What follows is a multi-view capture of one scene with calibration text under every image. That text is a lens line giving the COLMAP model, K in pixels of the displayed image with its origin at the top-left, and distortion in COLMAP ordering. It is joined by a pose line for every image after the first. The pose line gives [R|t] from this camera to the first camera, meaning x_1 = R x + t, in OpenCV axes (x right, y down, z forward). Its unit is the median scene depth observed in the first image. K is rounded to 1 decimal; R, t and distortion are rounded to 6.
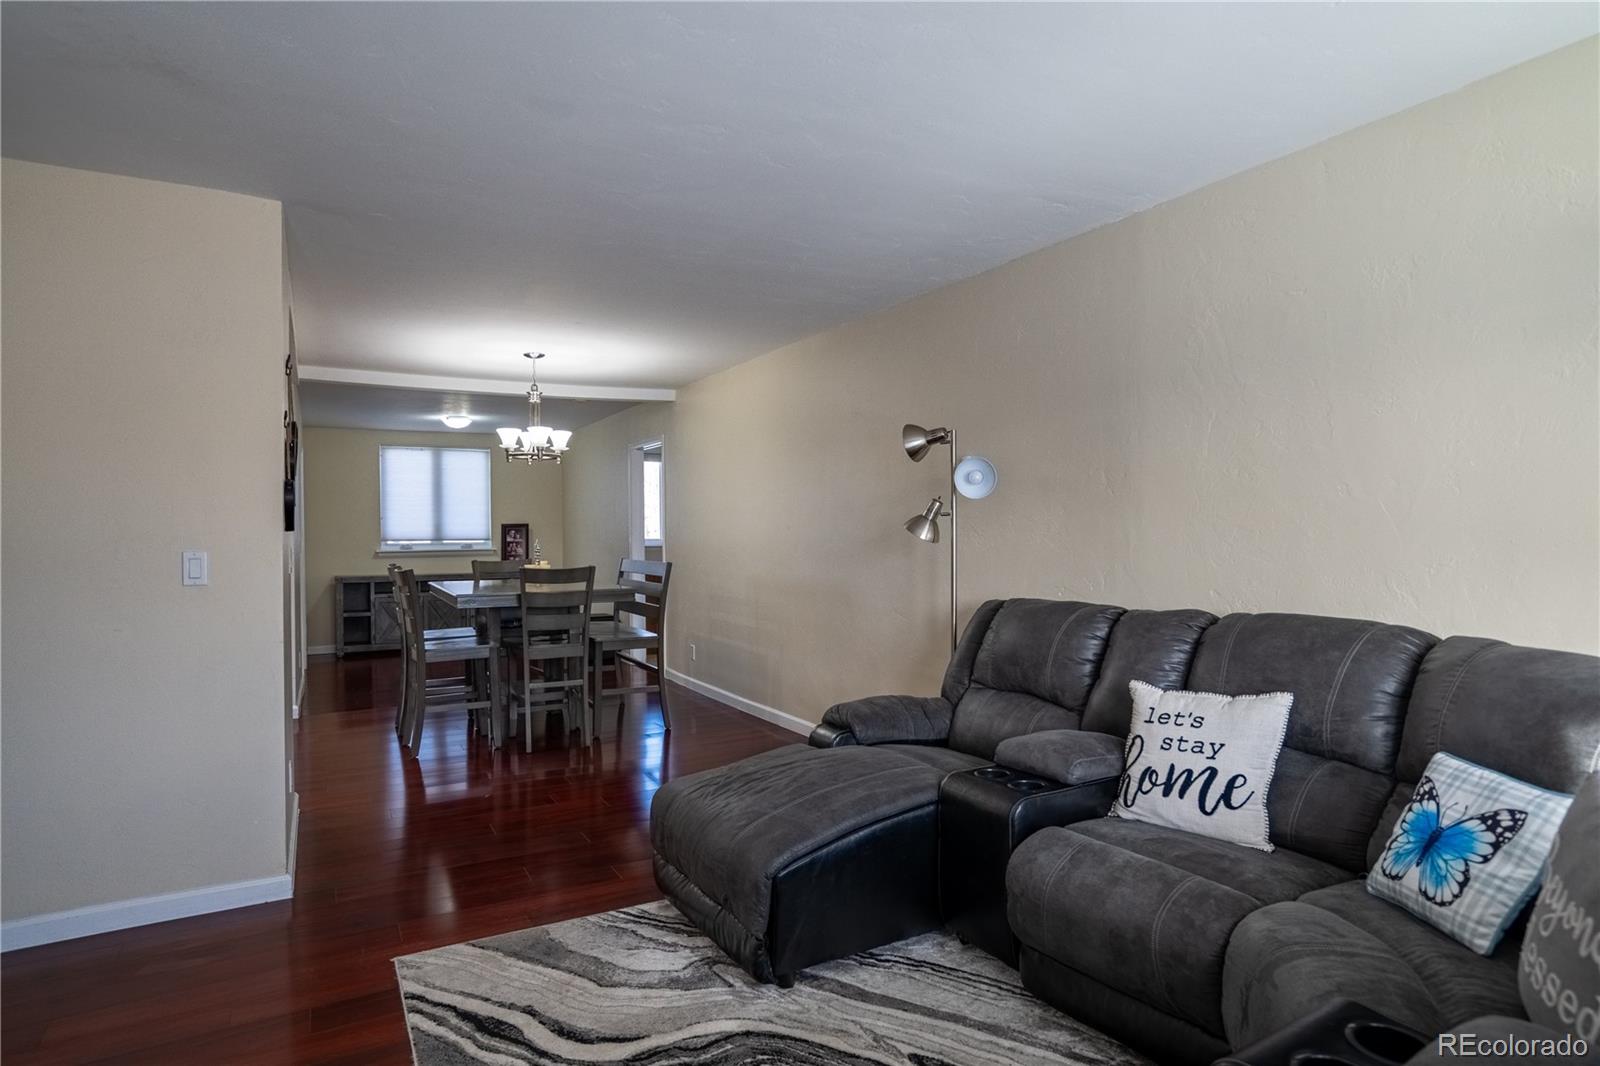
lens RADIAL K [[864.8, 0, 804.1], [0, 864.8, 531.3], [0, 0, 1]] dist [0.002242, 0.000261]
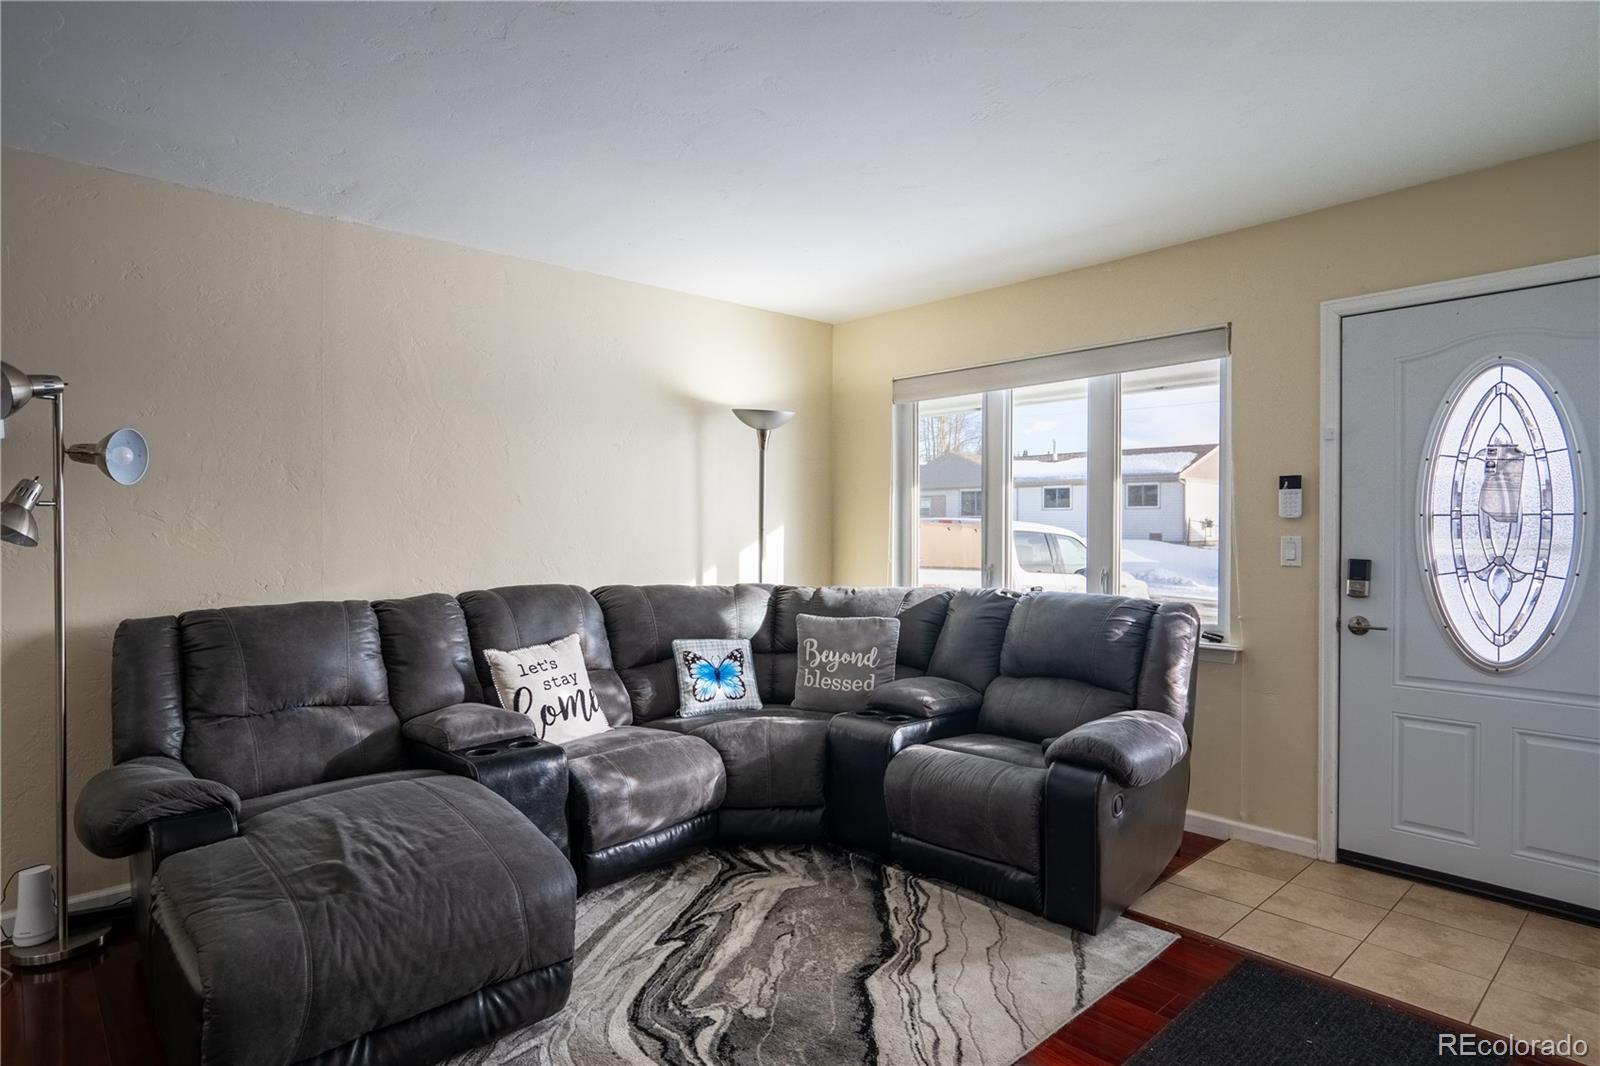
lens RADIAL K [[864.8, 0, 802.2], [0, 864.8, 534.1], [0, 0, 1]] dist [0.002242, 0.000261]
pose [[-0.237149, 0.015243, 0.971354, -1.046301], [0.011791, 0.999848, -0.012811, 0.037972], [-0.971402, 0.008415, -0.237292, 1.007544]]
